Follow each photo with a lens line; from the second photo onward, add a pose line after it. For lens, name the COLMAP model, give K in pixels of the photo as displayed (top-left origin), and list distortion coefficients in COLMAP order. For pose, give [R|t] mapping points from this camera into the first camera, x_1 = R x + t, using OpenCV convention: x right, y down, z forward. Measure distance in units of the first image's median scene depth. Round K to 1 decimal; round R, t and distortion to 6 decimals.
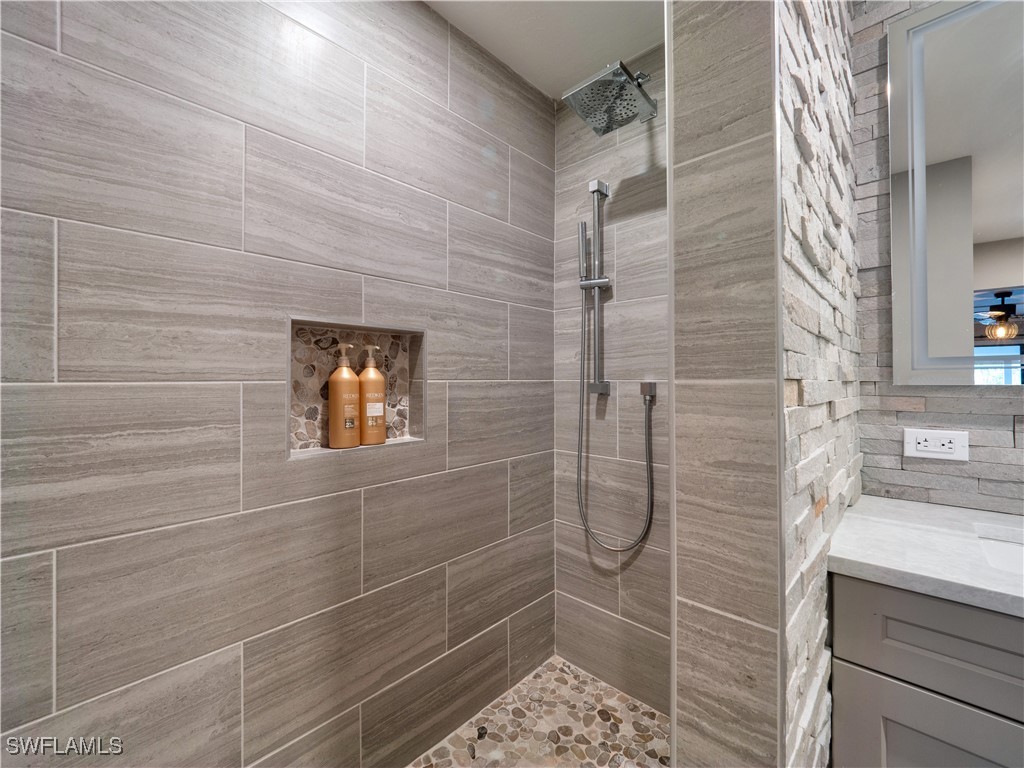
lens RADIAL K [[433.2, 0, 505.3], [0, 433.2, 377.1], [0, 0, 1]] dist [-0.012012, 0.003630]
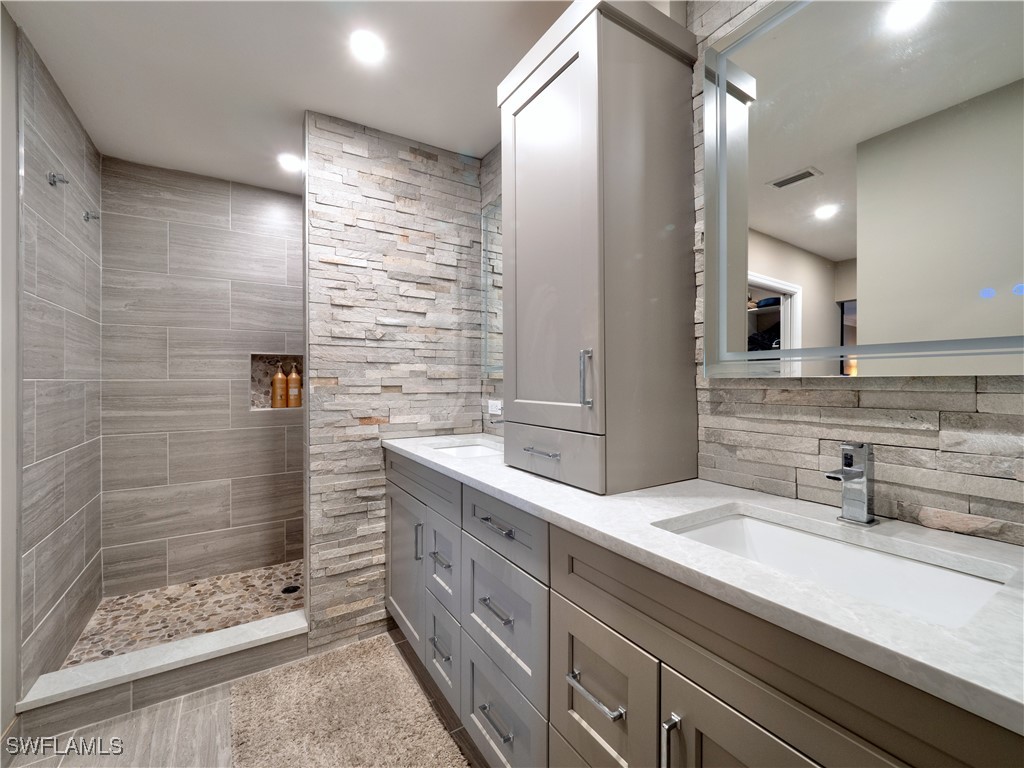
lens RADIAL K [[433.2, 0, 505.3], [0, 433.2, 377.1], [0, 0, 1]] dist [-0.012012, 0.003630]
pose [[0.967562, -0.003751, -0.252607, 1.100833], [0.003807, 0.999993, -0.000269, 0.003607], [0.252607, -0.000701, 0.967569, -0.734367]]
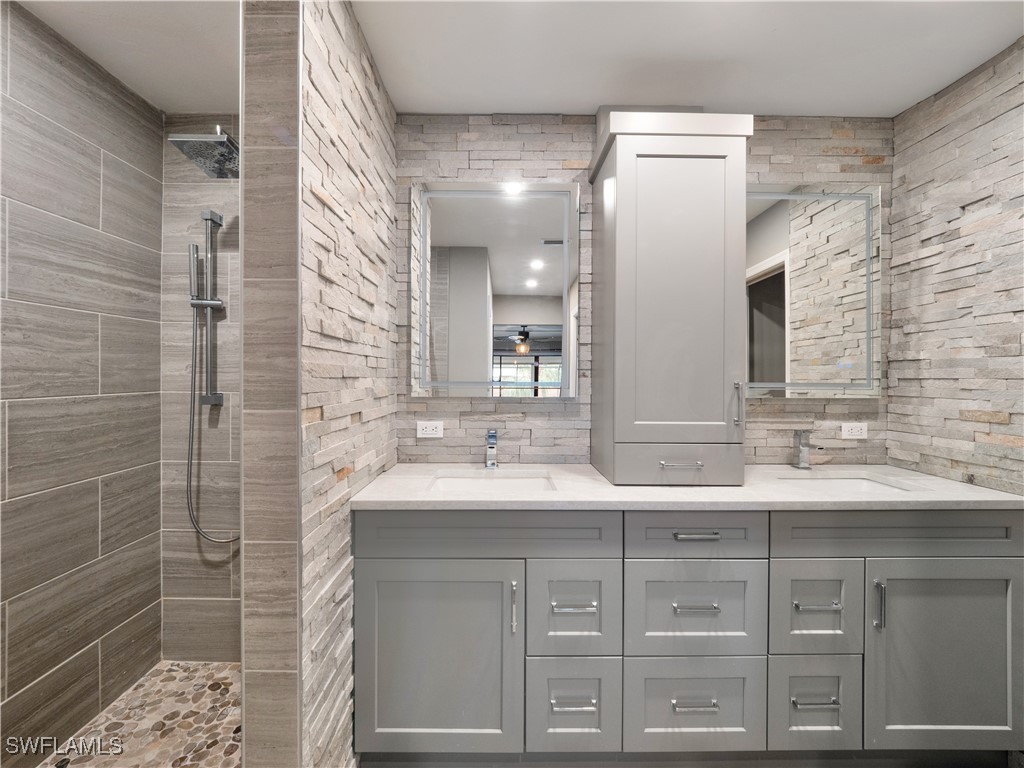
lens RADIAL K [[433.2, 0, 505.3], [0, 433.2, 377.1], [0, 0, 1]] dist [-0.012012, 0.003630]
pose [[0.715529, 0.000572, 0.698582, -0.015595], [-0.011410, 0.999876, 0.010869, -0.058169], [-0.698489, -0.015748, 0.715447, -0.338469]]
